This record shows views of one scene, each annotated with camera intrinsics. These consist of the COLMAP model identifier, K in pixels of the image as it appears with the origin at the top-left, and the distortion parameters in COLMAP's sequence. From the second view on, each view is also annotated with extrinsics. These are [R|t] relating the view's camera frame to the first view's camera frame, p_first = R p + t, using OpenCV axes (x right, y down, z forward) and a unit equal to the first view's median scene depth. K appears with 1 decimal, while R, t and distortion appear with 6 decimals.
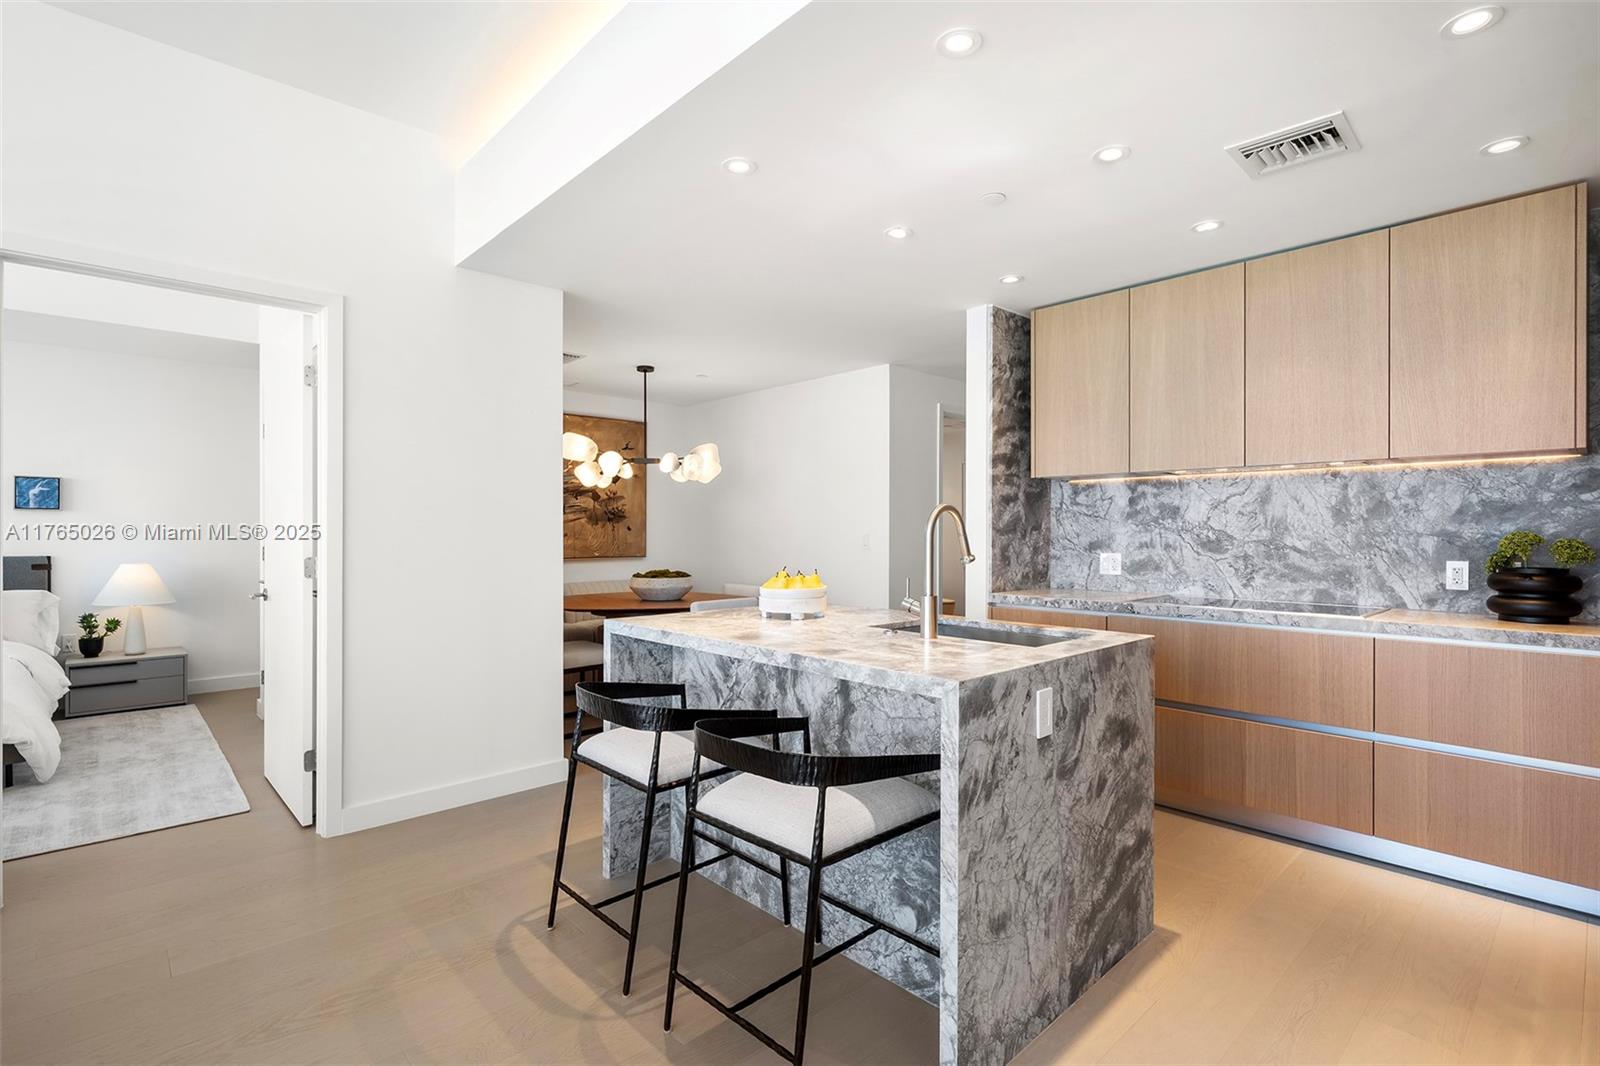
lens RADIAL K [[742.7, 0, 784.2], [0, 742.7, 530.2], [0, 0, 1]] dist [-0.004571, -0.000507]
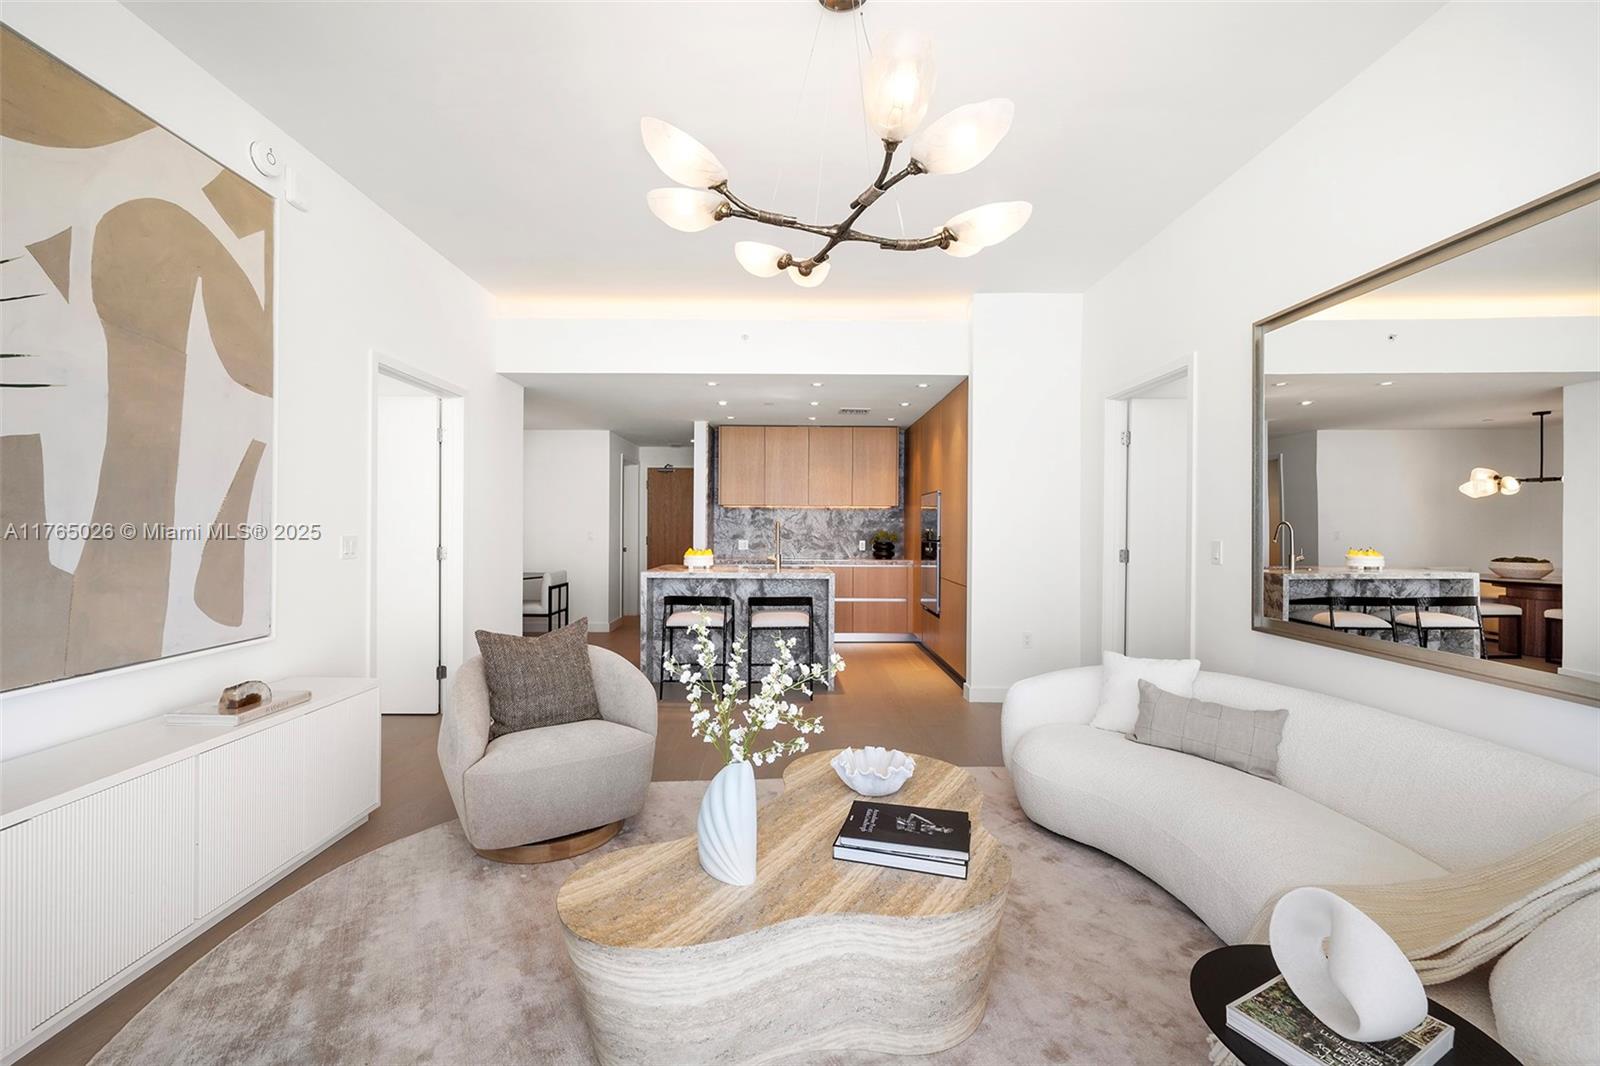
lens RADIAL K [[621.9, 0, 802.1], [0, 621.9, 529.7], [0, 0, 1]] dist [0.000045, 0.000004]
pose [[0.681059, 0.003207, 0.732222, -0.930104], [-0.005785, 0.999983, 0.001002, -0.002262], [-0.732206, -0.004918, 0.681066, -0.443367]]
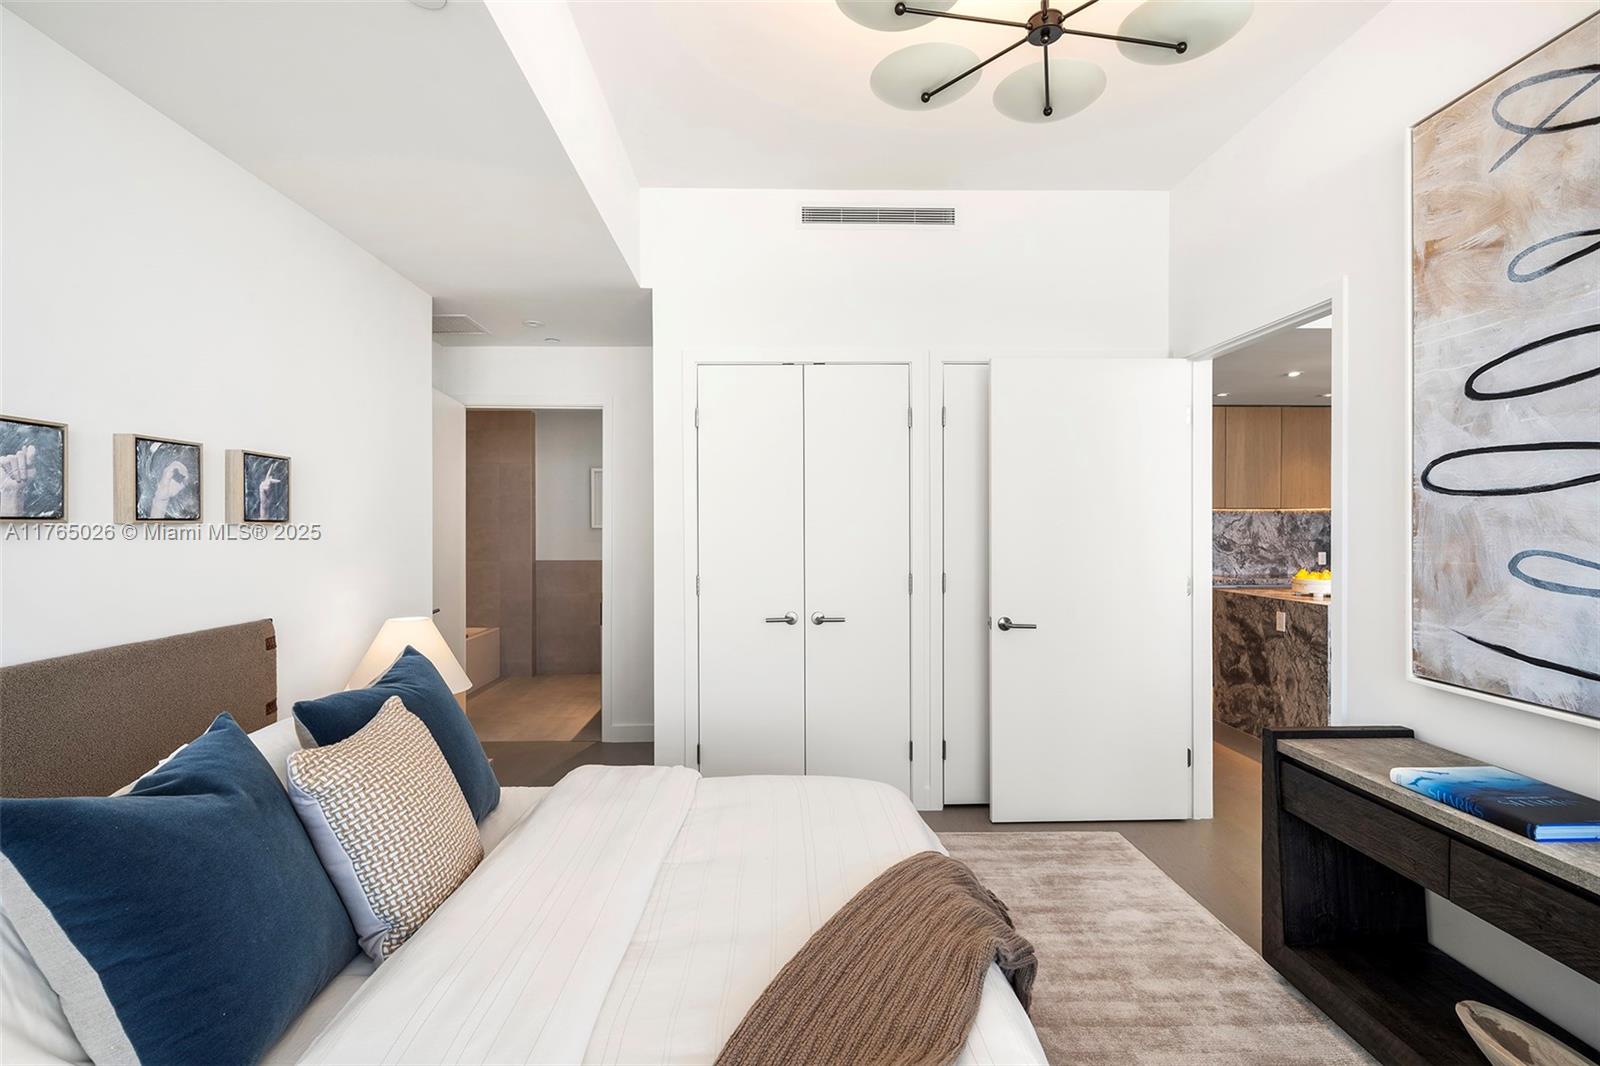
lens RADIAL K [[742.7, 0, 796.5], [0, 742.7, 529.9], [0, 0, 1]] dist [-0.004571, -0.000507]
pose [[0.656403, -0.004919, 0.754394, -1.678364], [0.002574, 0.999988, 0.004281, -0.036642], [-0.754406, -0.000869, 0.656408, 0.632514]]
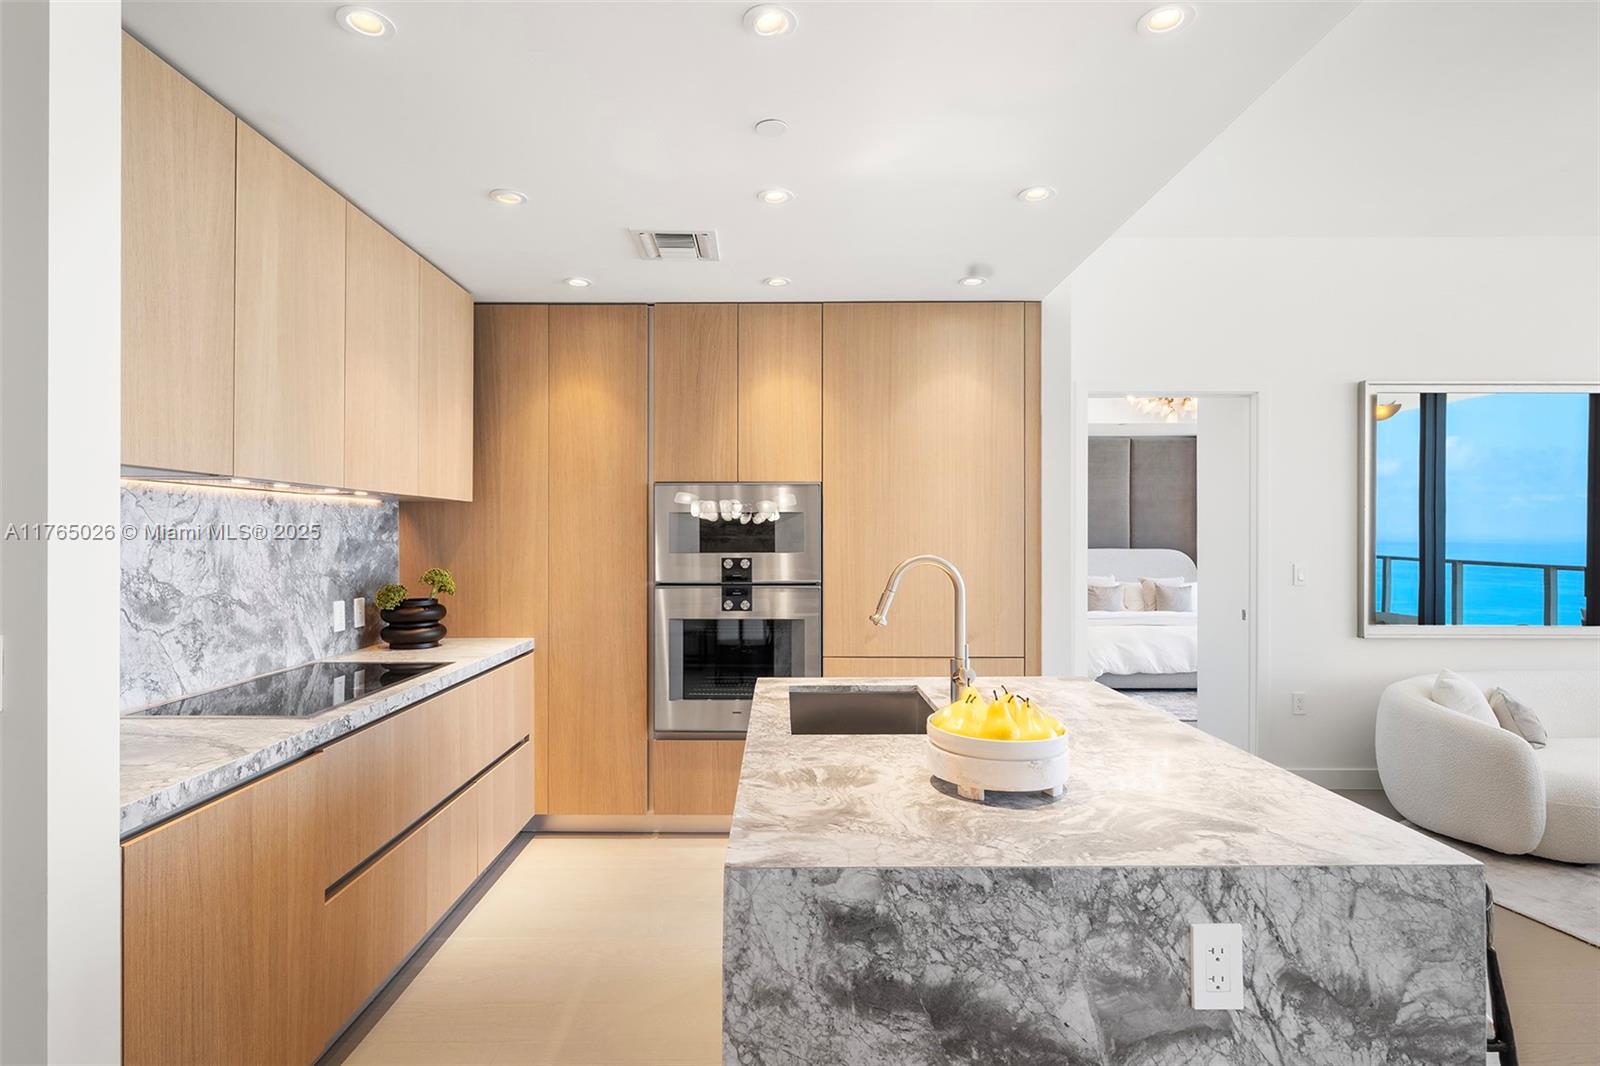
lens RADIAL K [[802.2, 0, 796.4], [0, 802.2, 534.8], [0, 0, 1]] dist [-0.001300, -0.000194]
pose [[-0.751707, -0.000833, 0.659497, -0.200796], [-0.000978, 1.000000, 0.000148, -0.039929], [-0.659497, -0.000534, -0.751707, 1.224497]]
